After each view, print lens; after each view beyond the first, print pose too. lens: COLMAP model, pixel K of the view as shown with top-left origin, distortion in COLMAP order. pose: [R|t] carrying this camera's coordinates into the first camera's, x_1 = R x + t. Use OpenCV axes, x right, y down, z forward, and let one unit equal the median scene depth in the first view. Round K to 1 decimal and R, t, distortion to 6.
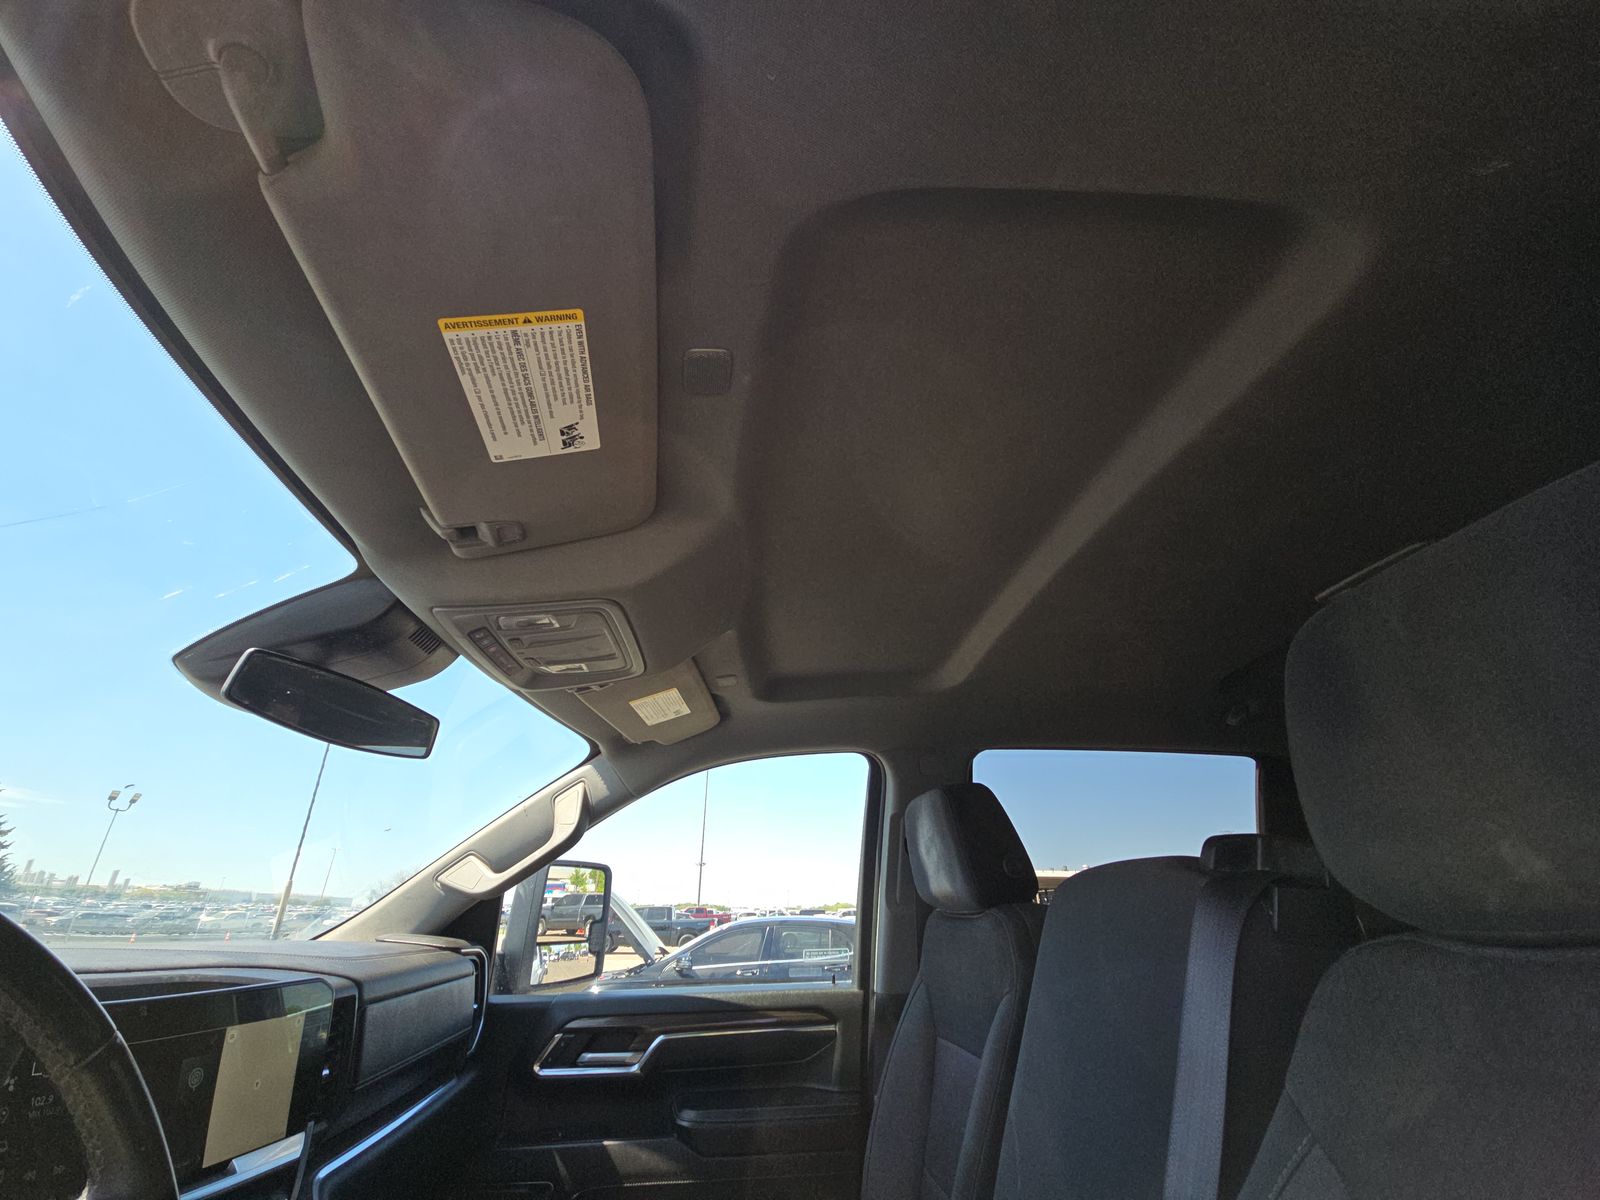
lens RADIAL K [[654.8, 0, 786.8], [0, 654.8, 597.0], [0, 0, 1]] dist [0.021503, -0.018656]
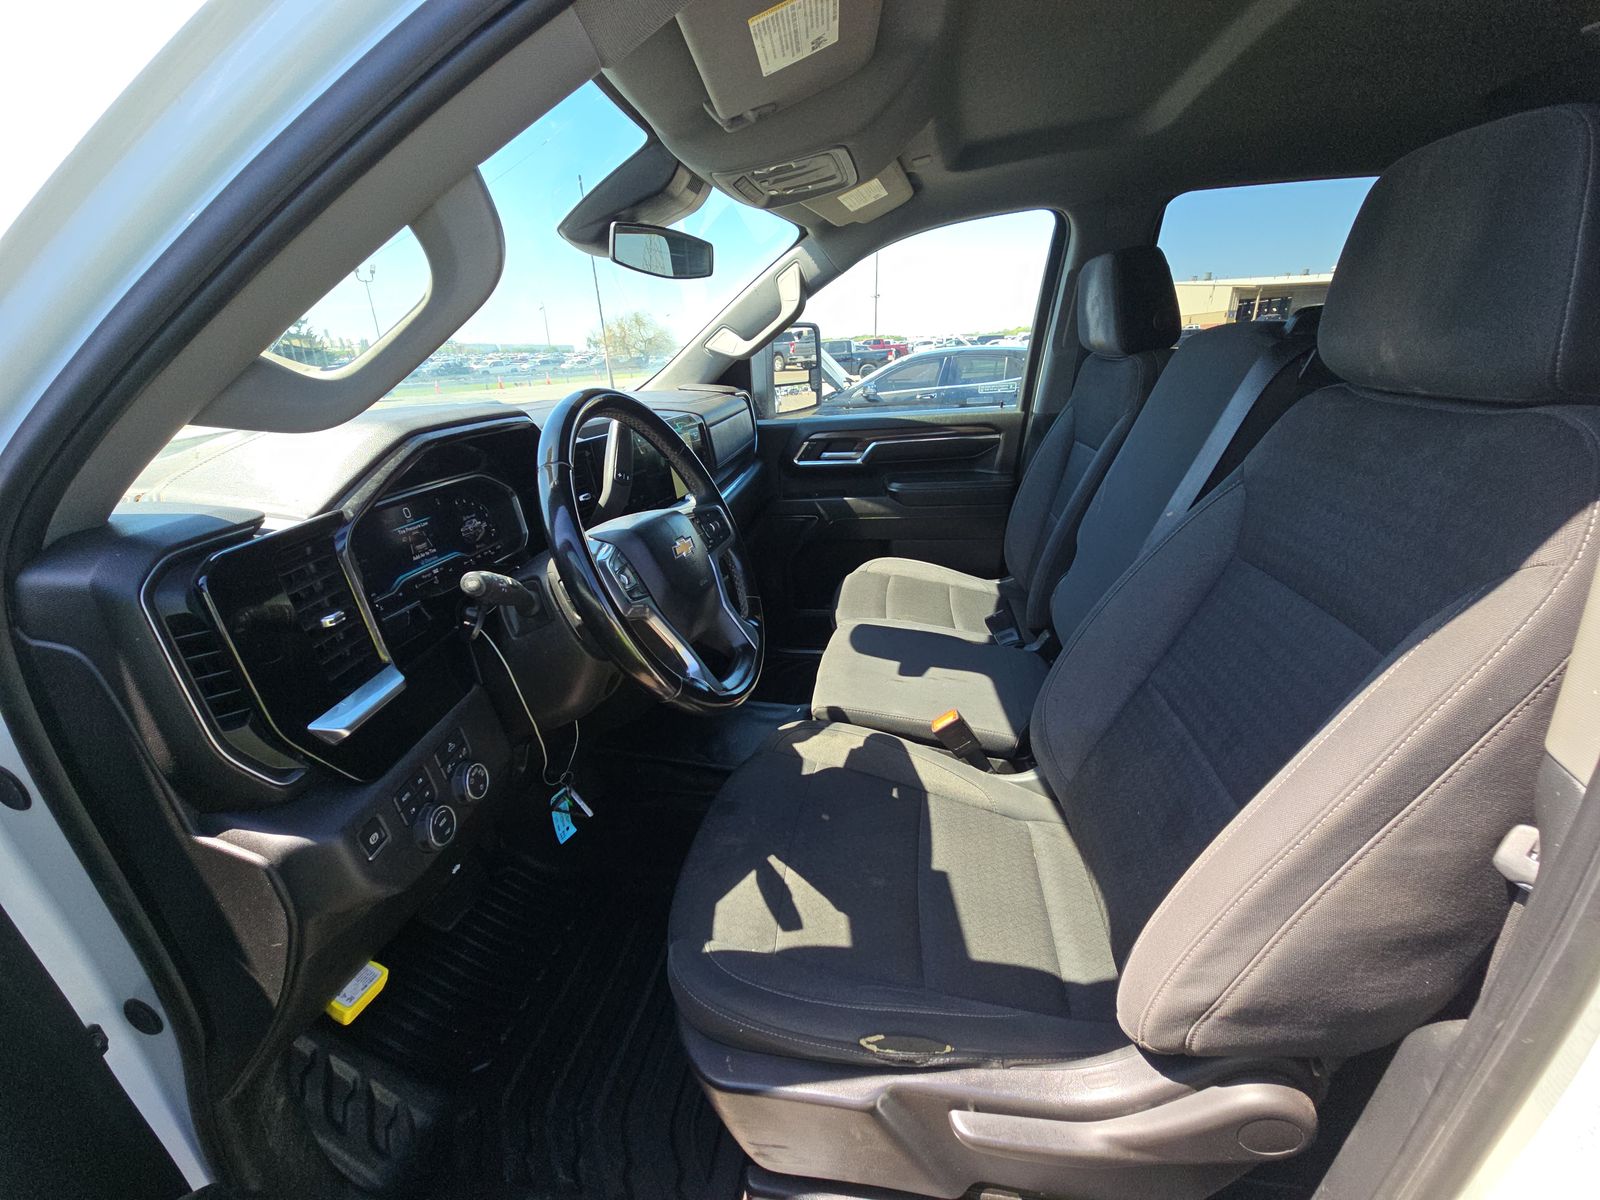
lens RADIAL K [[654.8, 0, 786.8], [0, 654.8, 597.0], [0, 0, 1]] dist [0.021503, -0.018656]
pose [[0.969035, 0.048090, -0.242196, -0.008548], [0.143448, 0.688724, 0.710691, -0.158786], [0.200983, -0.723427, 0.660499, -0.246260]]
